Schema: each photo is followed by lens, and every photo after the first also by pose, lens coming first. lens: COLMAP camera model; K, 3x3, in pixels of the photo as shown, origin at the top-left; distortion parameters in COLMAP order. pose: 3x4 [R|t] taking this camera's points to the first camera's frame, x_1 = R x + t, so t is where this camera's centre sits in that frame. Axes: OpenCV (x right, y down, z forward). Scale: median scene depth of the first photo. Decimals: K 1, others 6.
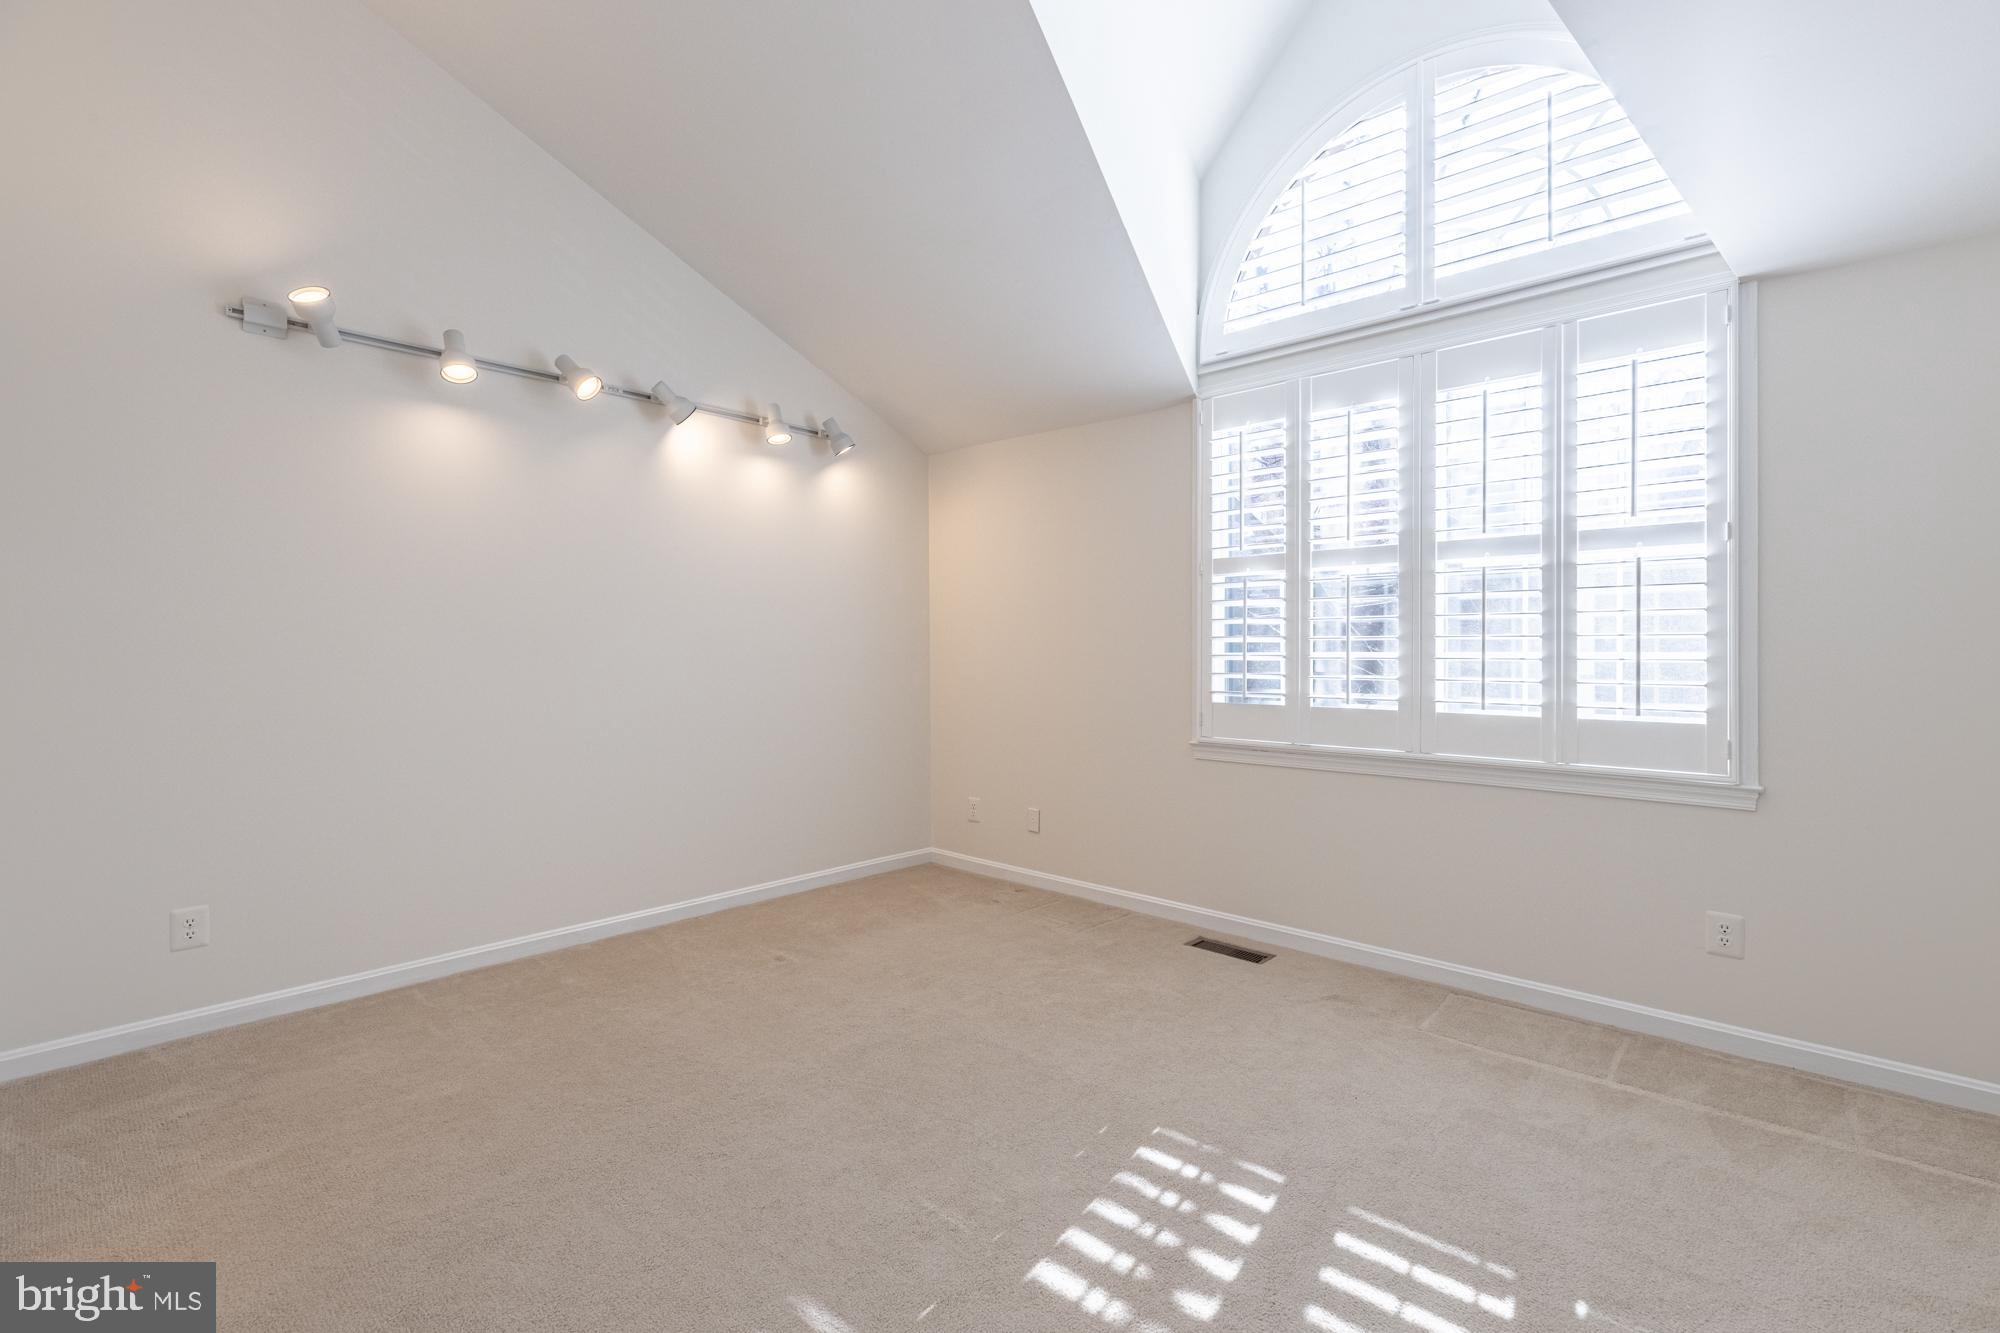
lens RADIAL K [[922.4, 0, 999.4], [0, 922.4, 647.1], [0, 0, 1]] dist [-0.000282, -0.000043]
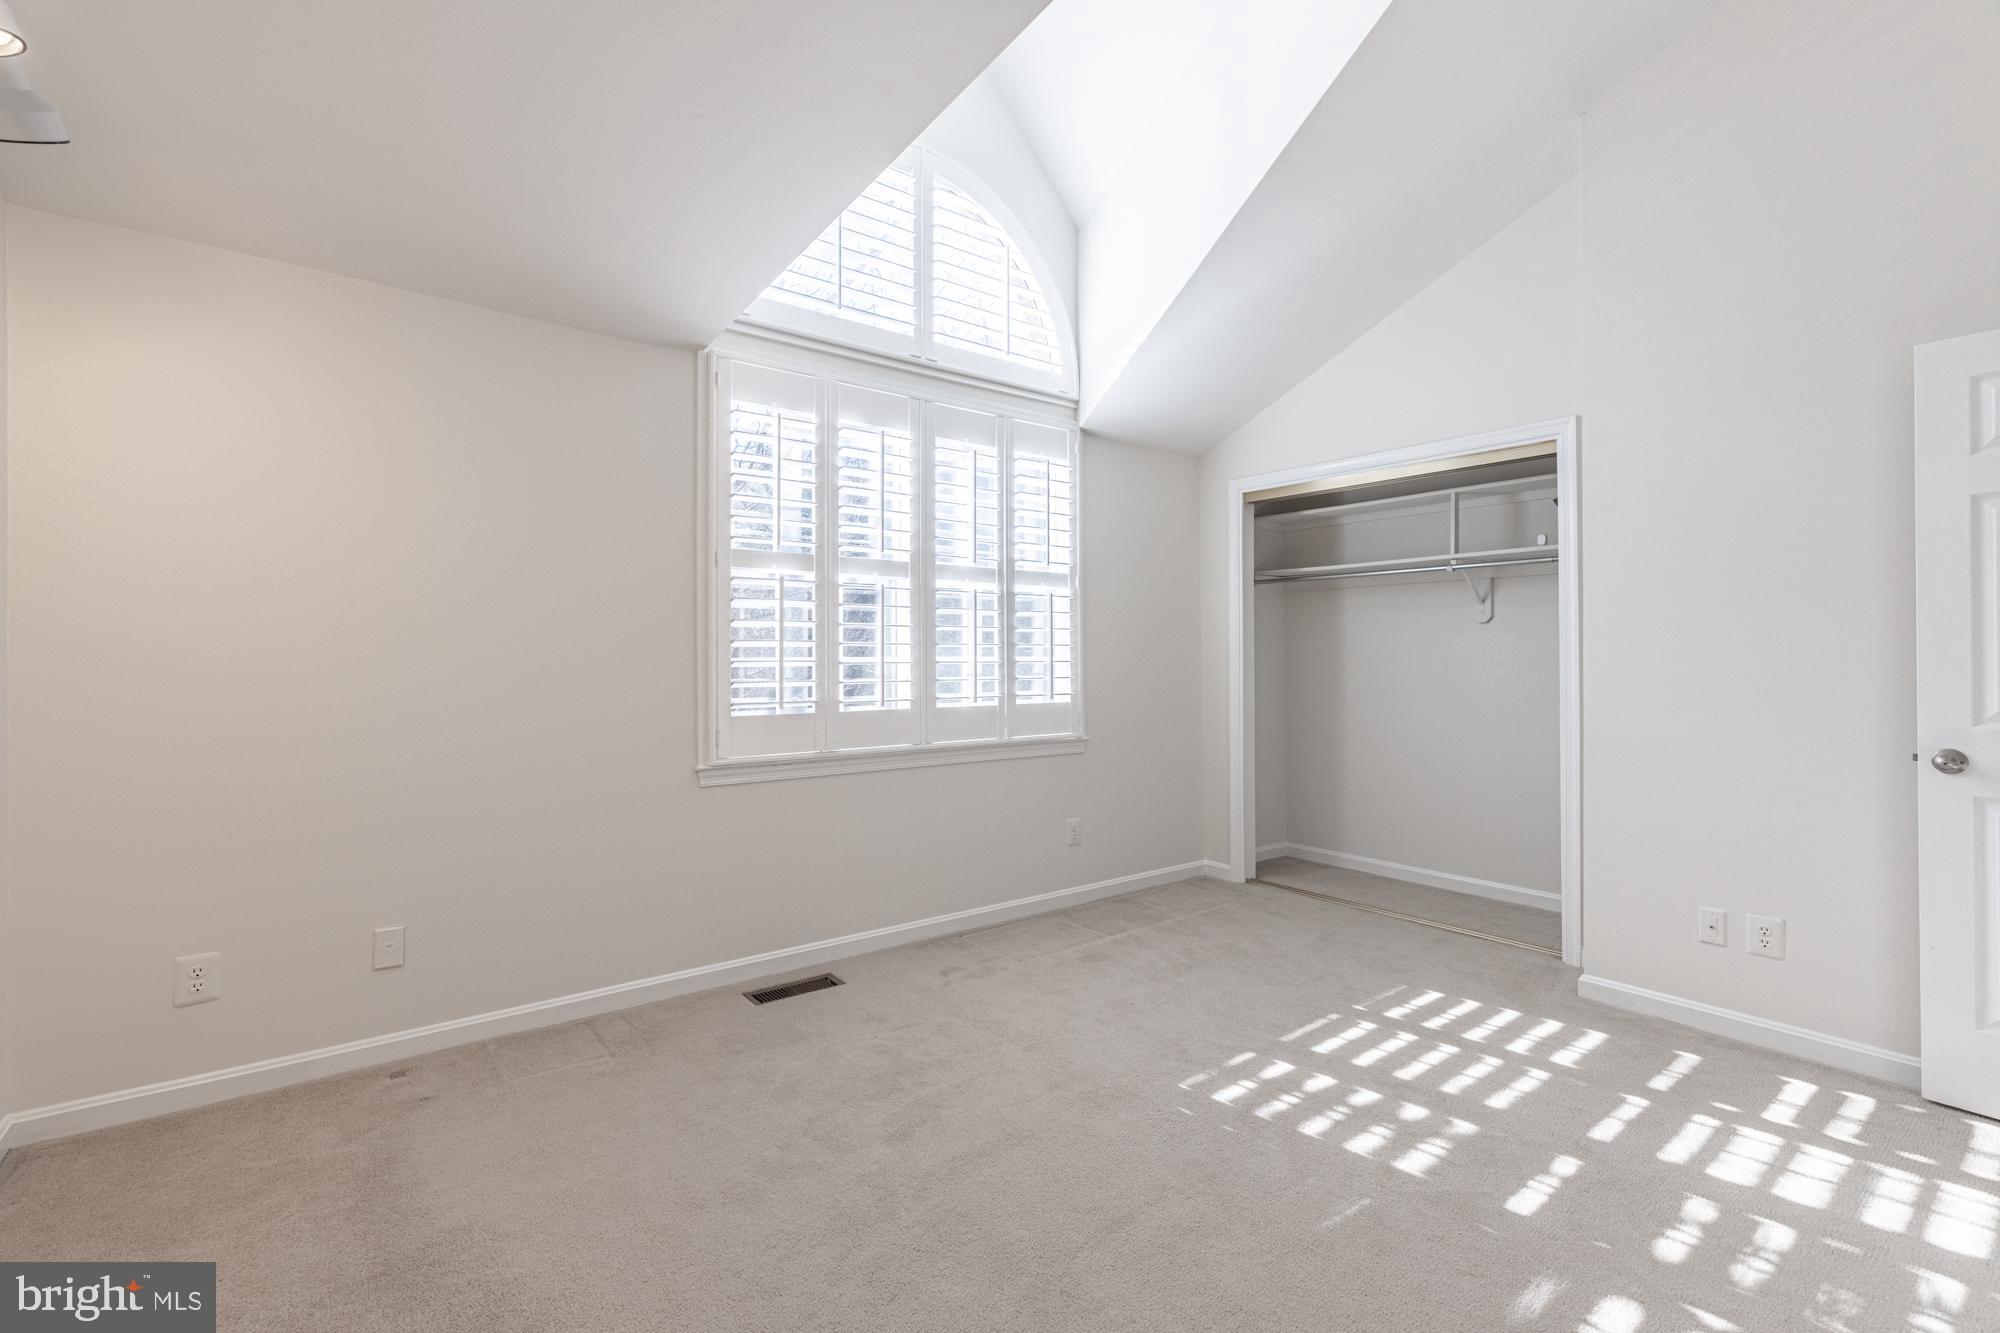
lens RADIAL K [[908.8, 0, 1003.8], [0, 908.8, 651.5], [0, 0, 1]] dist [0.004175, -0.000568]
pose [[0.141501, 0.003332, 0.989932, -0.717213], [-0.004065, 0.999988, -0.002785, 0.001060], [-0.989930, -0.003630, 0.141513, 0.801173]]
